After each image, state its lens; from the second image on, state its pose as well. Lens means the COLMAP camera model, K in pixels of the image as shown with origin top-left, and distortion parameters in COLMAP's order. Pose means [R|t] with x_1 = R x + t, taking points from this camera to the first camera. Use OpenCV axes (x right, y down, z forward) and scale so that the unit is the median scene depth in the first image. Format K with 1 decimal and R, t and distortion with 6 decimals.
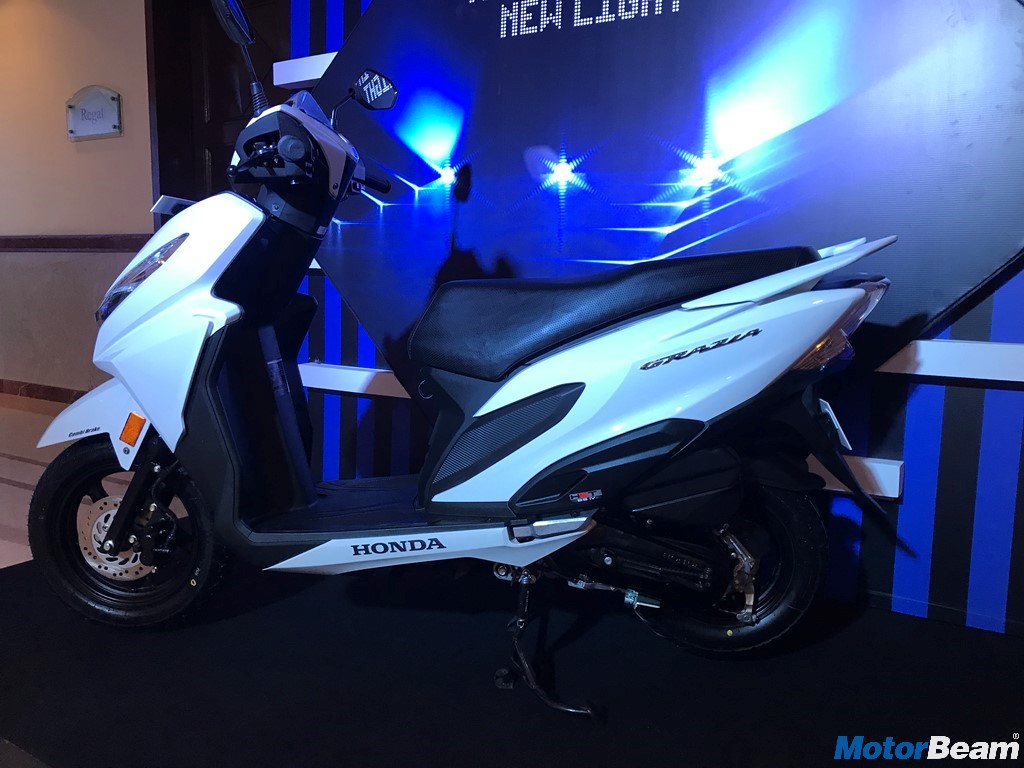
lens RADIAL K [[846.4, 0, 507.0], [0, 846.4, 385.1], [0, 0, 1]] dist [0.081010, 0.002387]
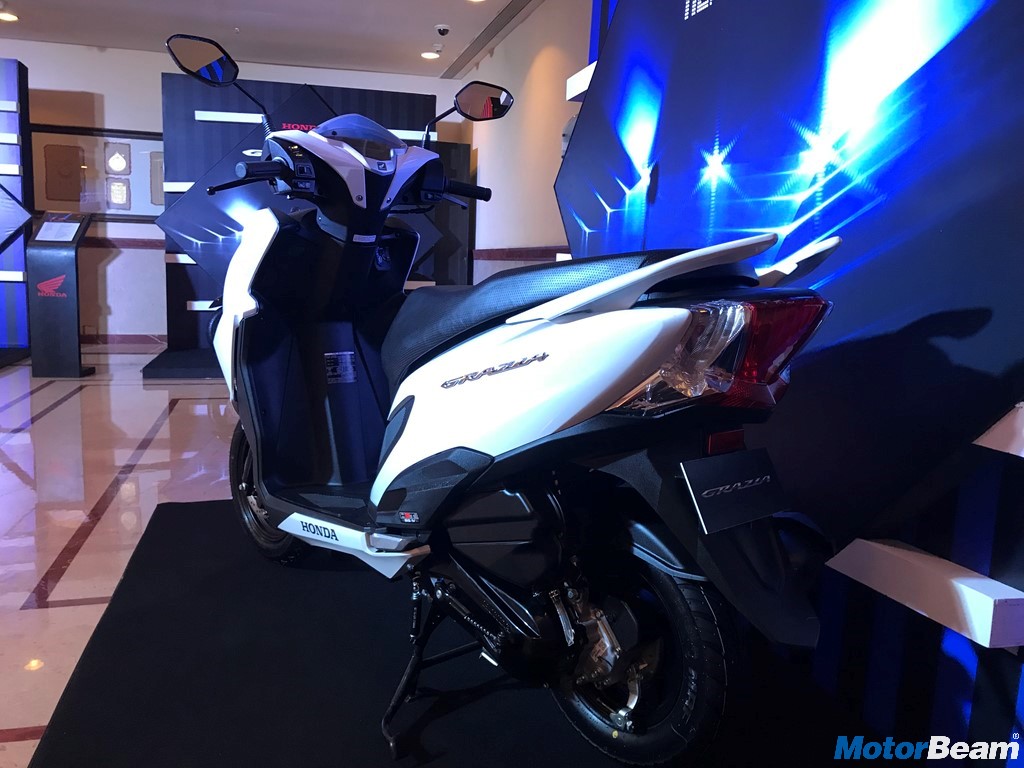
lens RADIAL K [[846.4, 0, 507.0], [0, 846.4, 385.1], [0, 0, 1]] dist [0.081010, 0.002387]
pose [[0.735329, 0.102516, -0.669911, 0.640198], [-0.109308, 0.993491, 0.032051, -0.045591], [0.668837, 0.049659, 0.741749, 0.298700]]
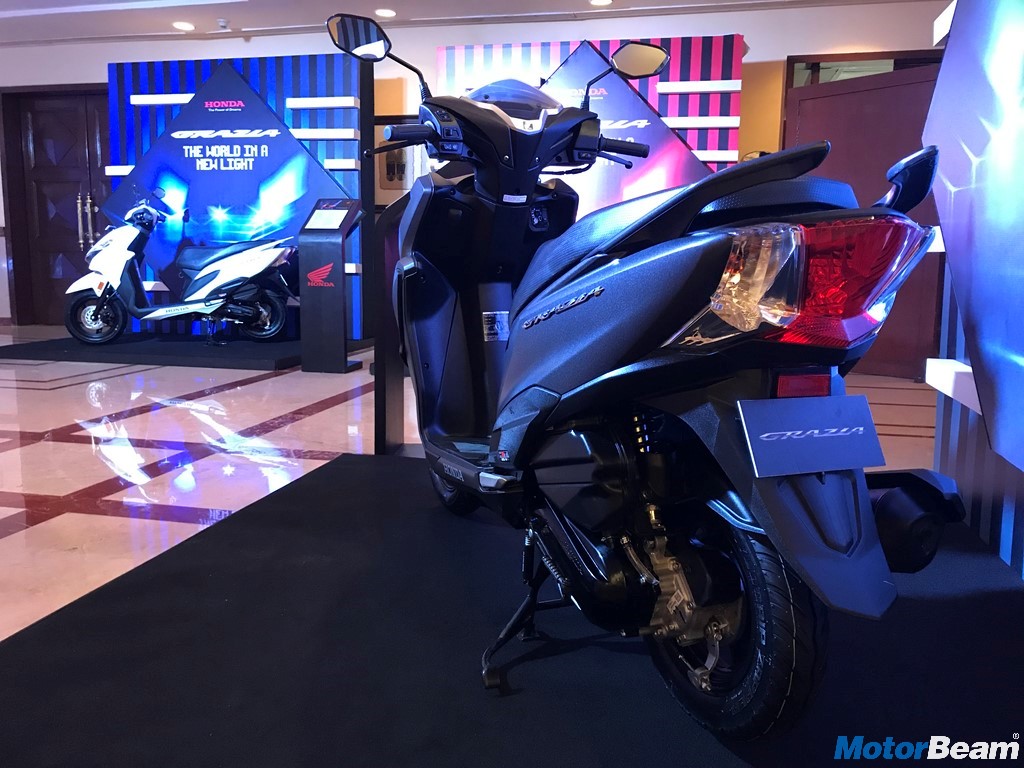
lens RADIAL K [[881.3, 0, 511.2], [0, 881.3, 370.1], [0, 0, 1]] dist [-0.003789, -0.003192]
pose [[0.953018, -0.049626, 0.298820, 0.110349], [0.047468, 0.998768, 0.014480, 0.428424], [-0.299171, 0.000385, 0.954199, -3.107801]]
